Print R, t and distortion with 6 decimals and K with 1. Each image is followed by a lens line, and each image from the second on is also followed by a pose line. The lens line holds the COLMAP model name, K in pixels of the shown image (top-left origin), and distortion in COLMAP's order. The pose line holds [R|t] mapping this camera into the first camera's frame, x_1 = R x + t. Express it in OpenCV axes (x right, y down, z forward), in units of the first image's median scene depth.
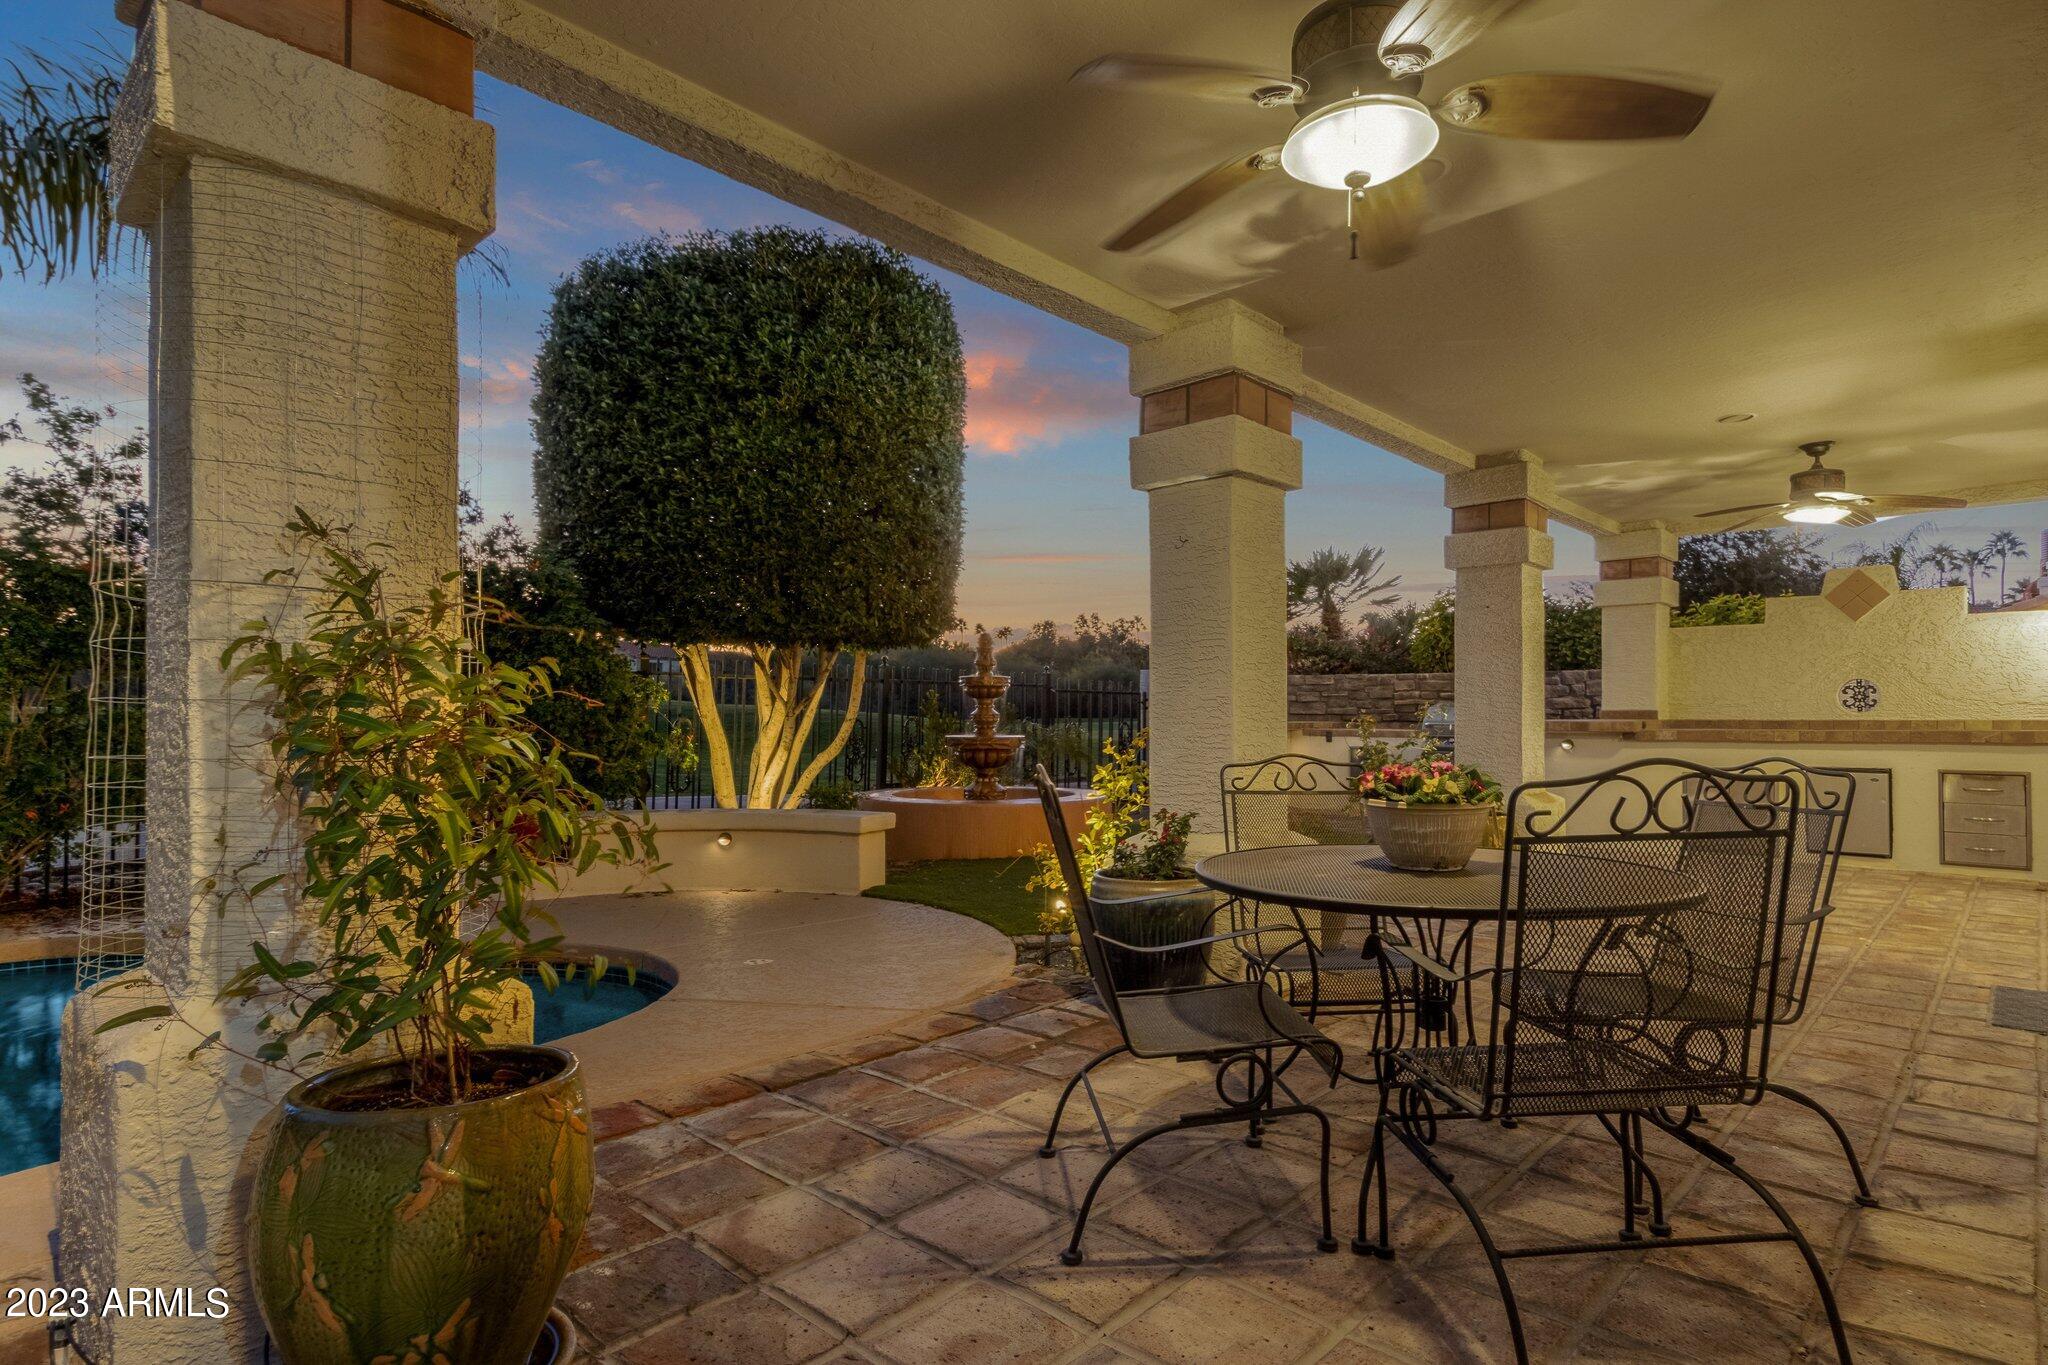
lens RADIAL K [[1073.3, 0, 1036.3], [0, 1073.3, 701.6], [0, 0, 1]] dist [0.013876, -0.000142]
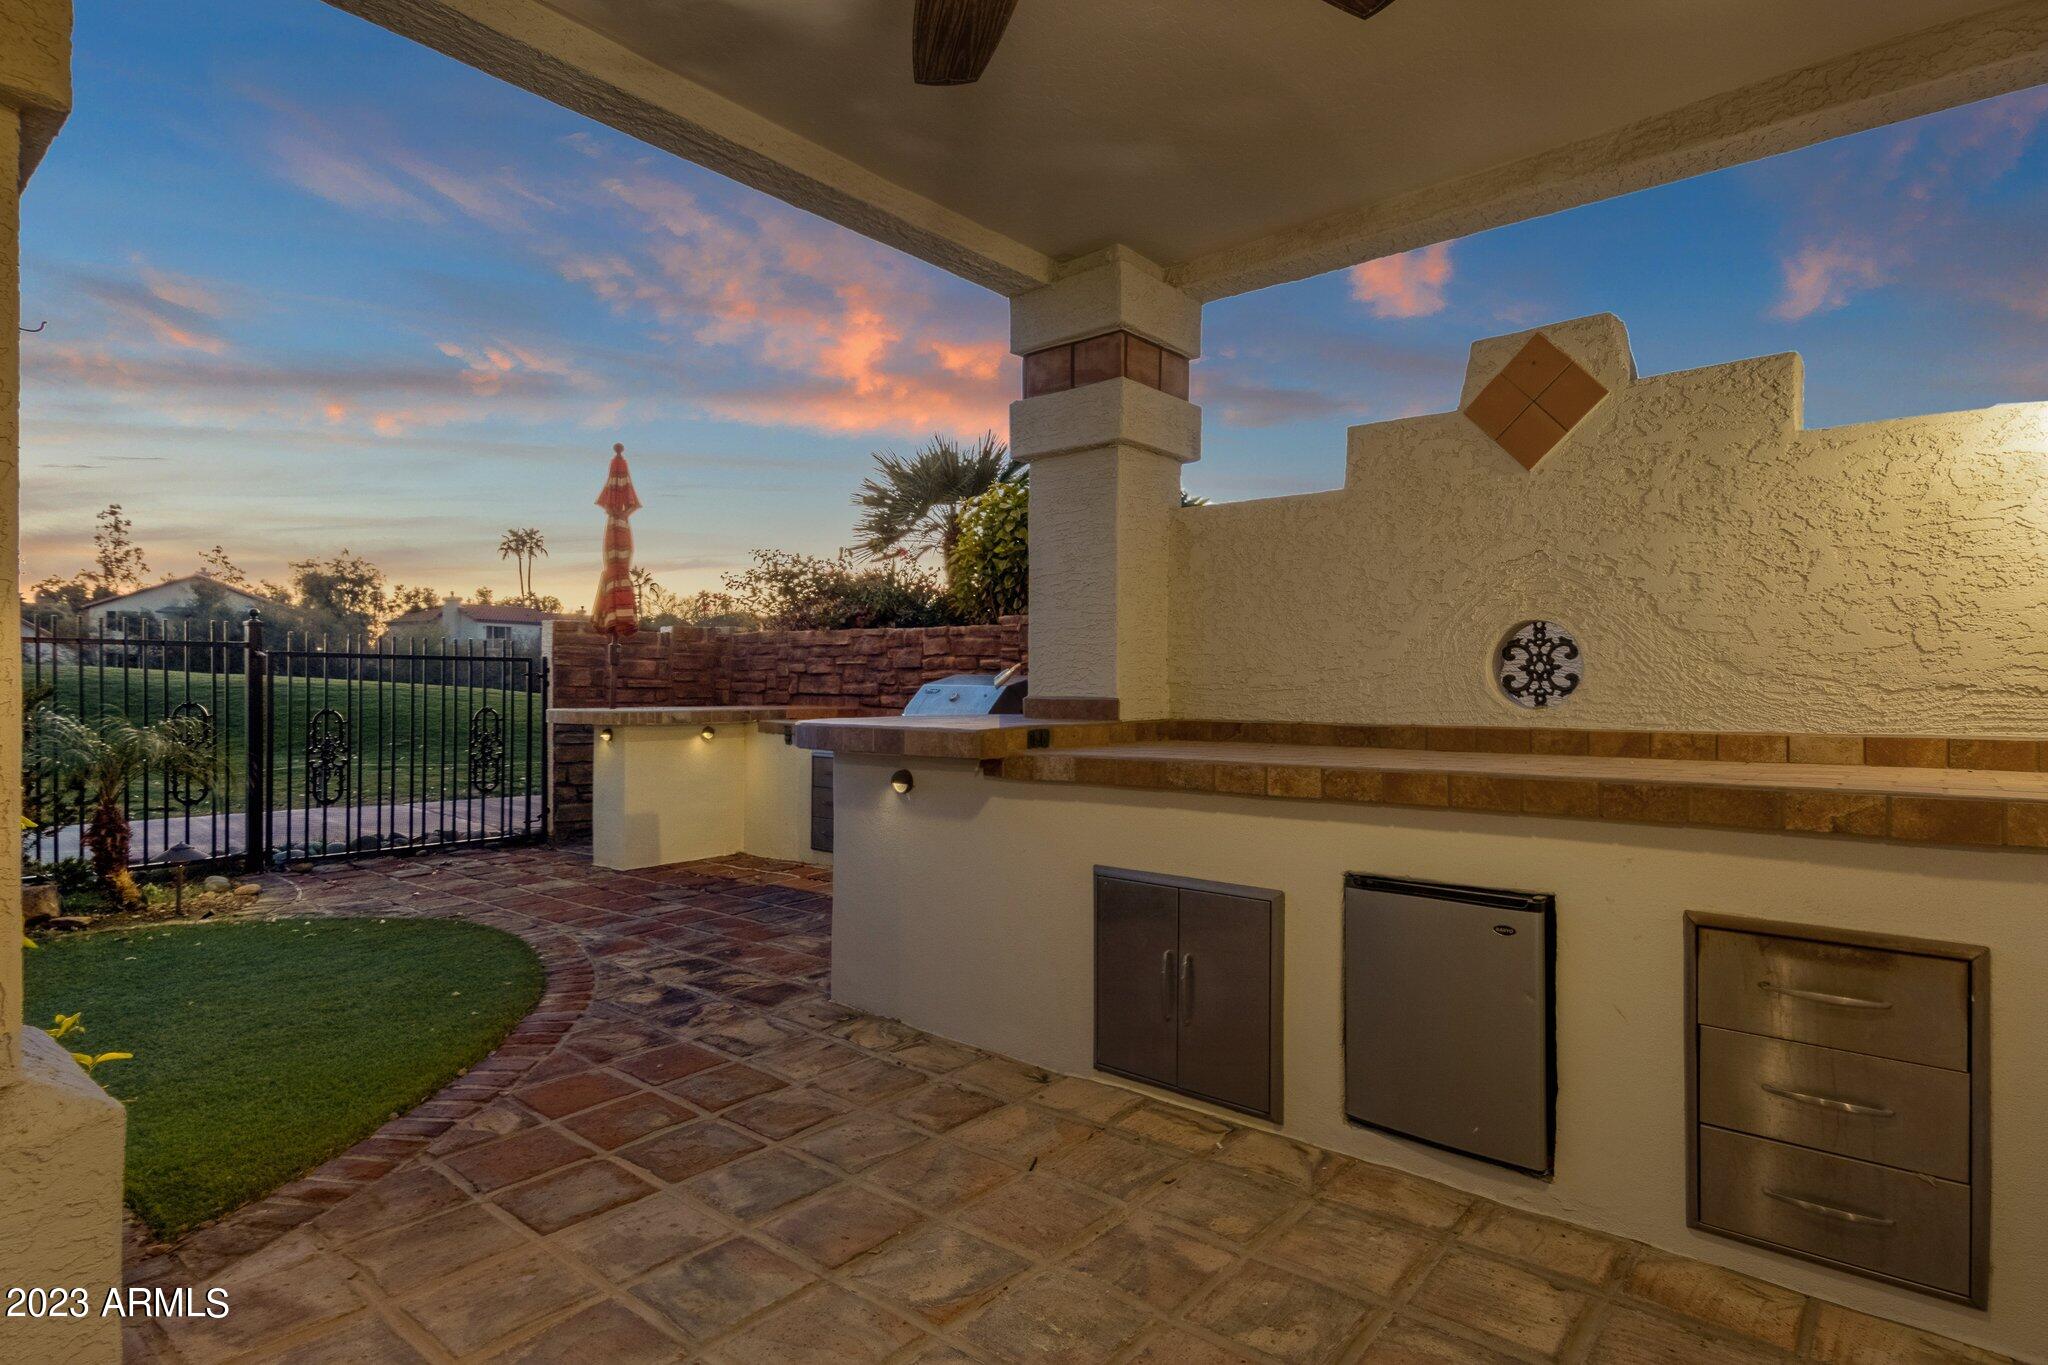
lens RADIAL K [[1062.3, 0, 1051.5], [0, 1062.3, 685.1], [0, 0, 1]] dist [0.002730, -0.001400]
pose [[0.996580, 0.003513, 0.082558, 0.364791], [-0.004509, 0.999919, 0.011881, -0.001252], [-0.082510, -0.012212, 0.996515, 0.416501]]
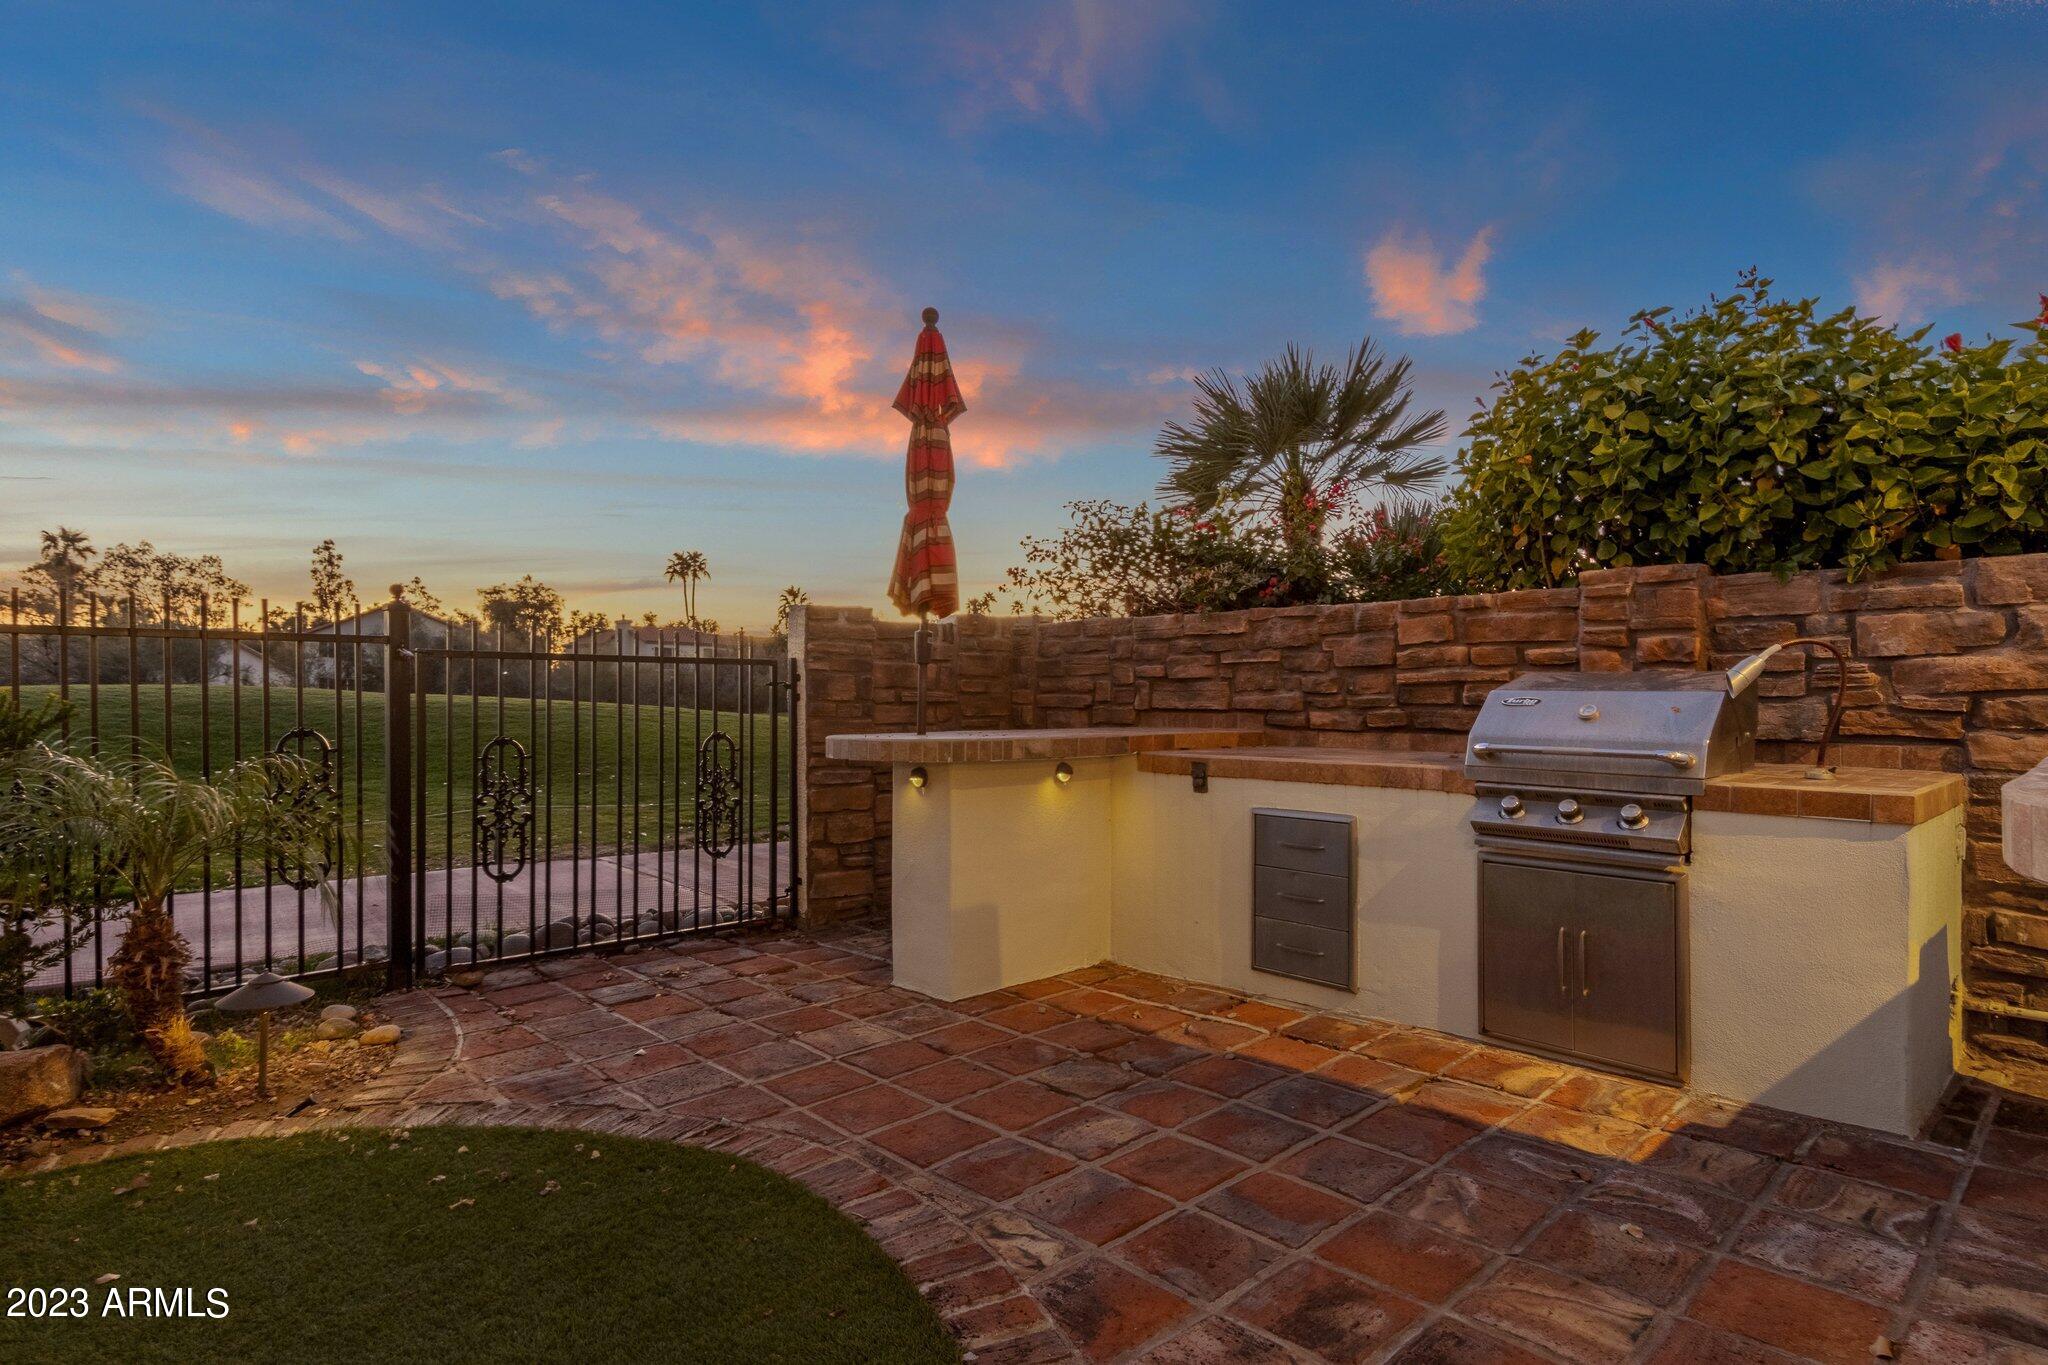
lens RADIAL K [[1073.3, 0, 1036.3], [0, 1073.3, 701.6], [0, 0, 1]] dist [0.013876, -0.000142]
pose [[0.998008, -0.005234, -0.062877, 0.239941], [0.006002, 0.999910, 0.012023, 0.003794], [0.062808, -0.012377, 0.997949, 0.644244]]
